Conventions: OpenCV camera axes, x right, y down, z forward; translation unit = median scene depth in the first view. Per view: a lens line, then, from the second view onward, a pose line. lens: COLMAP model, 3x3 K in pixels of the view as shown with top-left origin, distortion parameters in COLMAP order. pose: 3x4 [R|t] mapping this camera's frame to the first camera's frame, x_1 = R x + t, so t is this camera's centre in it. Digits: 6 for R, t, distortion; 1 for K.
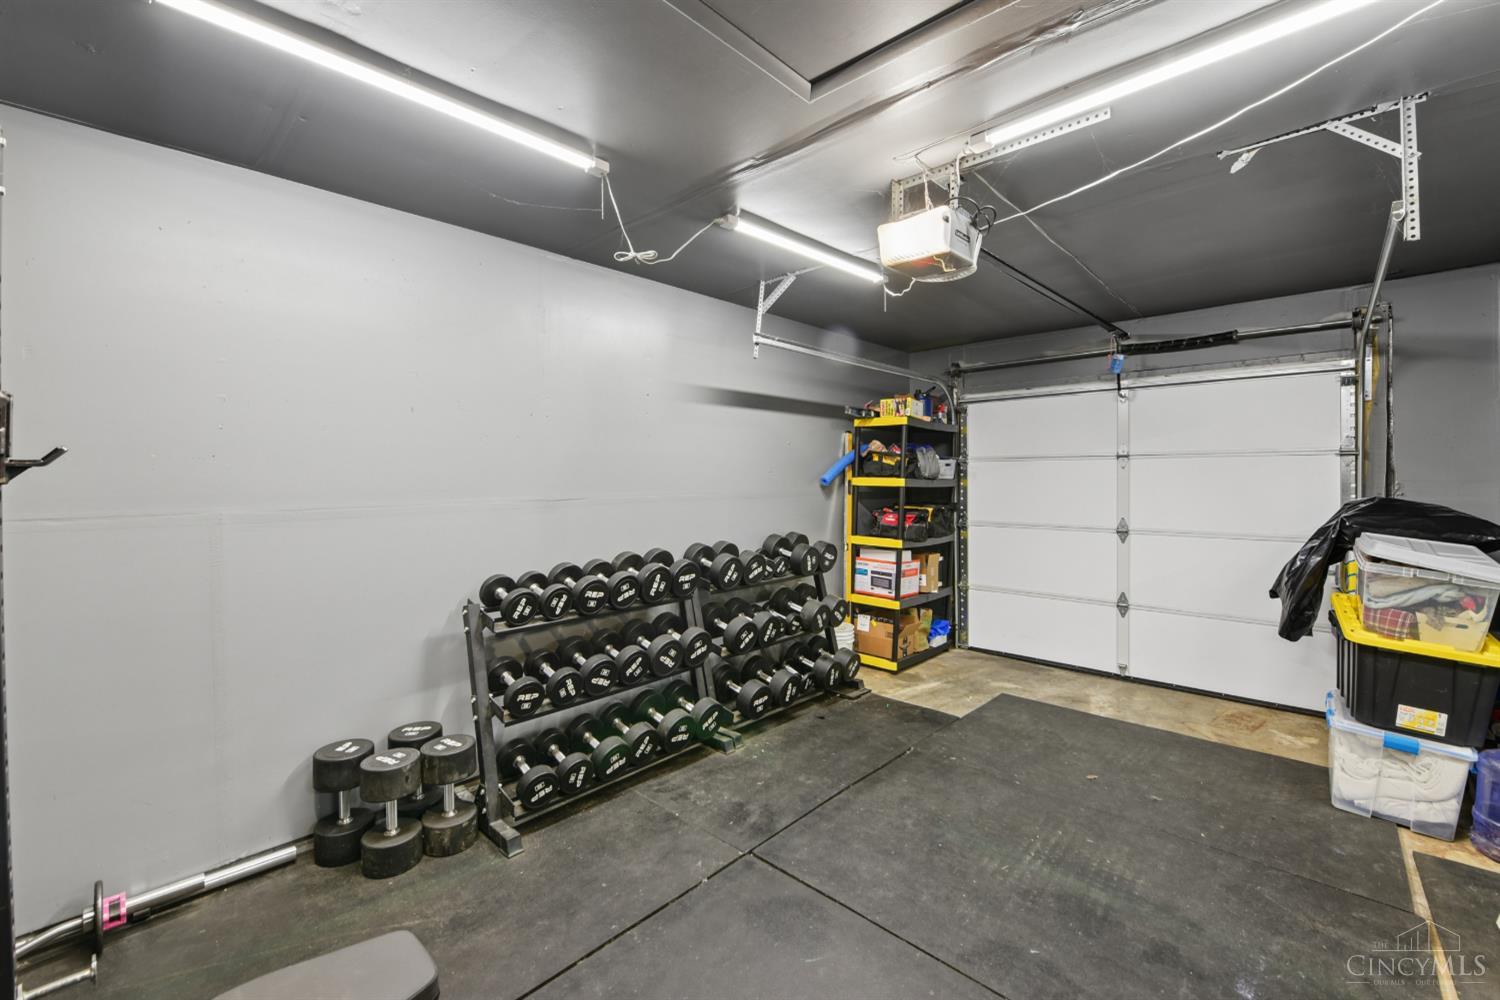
lens RADIAL K [[627.1, 0, 764.4], [0, 627.1, 489.2], [0, 0, 1]] dist [-0.000775, -0.000182]
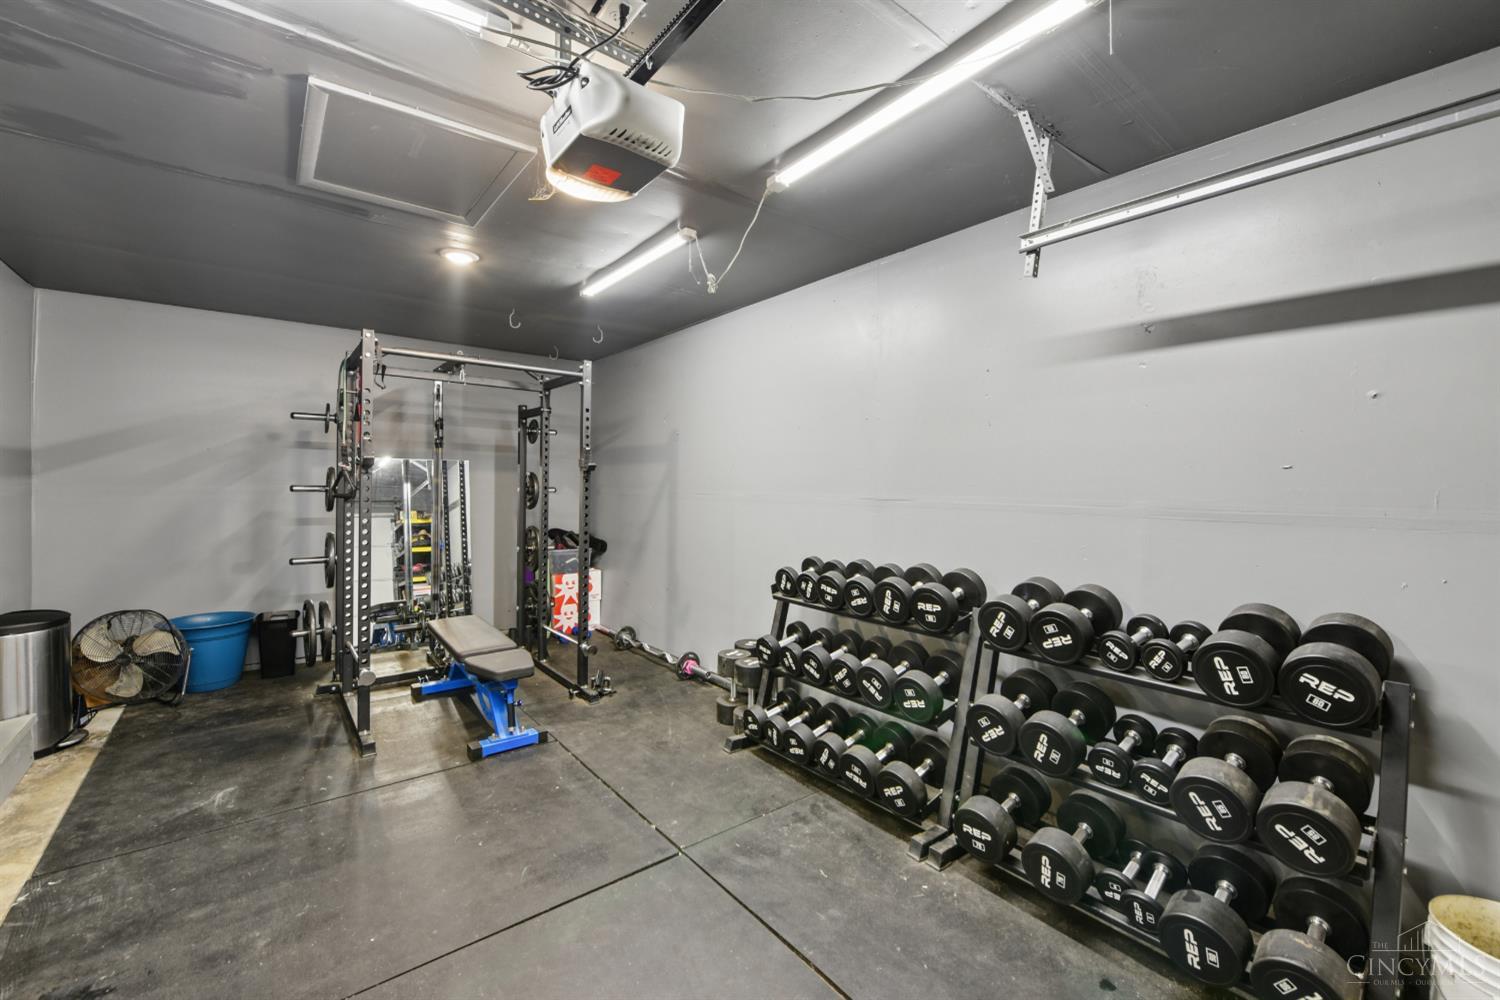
lens RADIAL K [[602.7, 0, 750.0], [0, 602.7, 501.3], [0, 0, 1]] dist [-0.022441, -0.000027]
pose [[-0.151583, 0.028745, -0.988027, 0.694932], [-0.035677, 0.998767, 0.034531, -0.006327], [0.987800, 0.040484, -0.150370, 0.975784]]
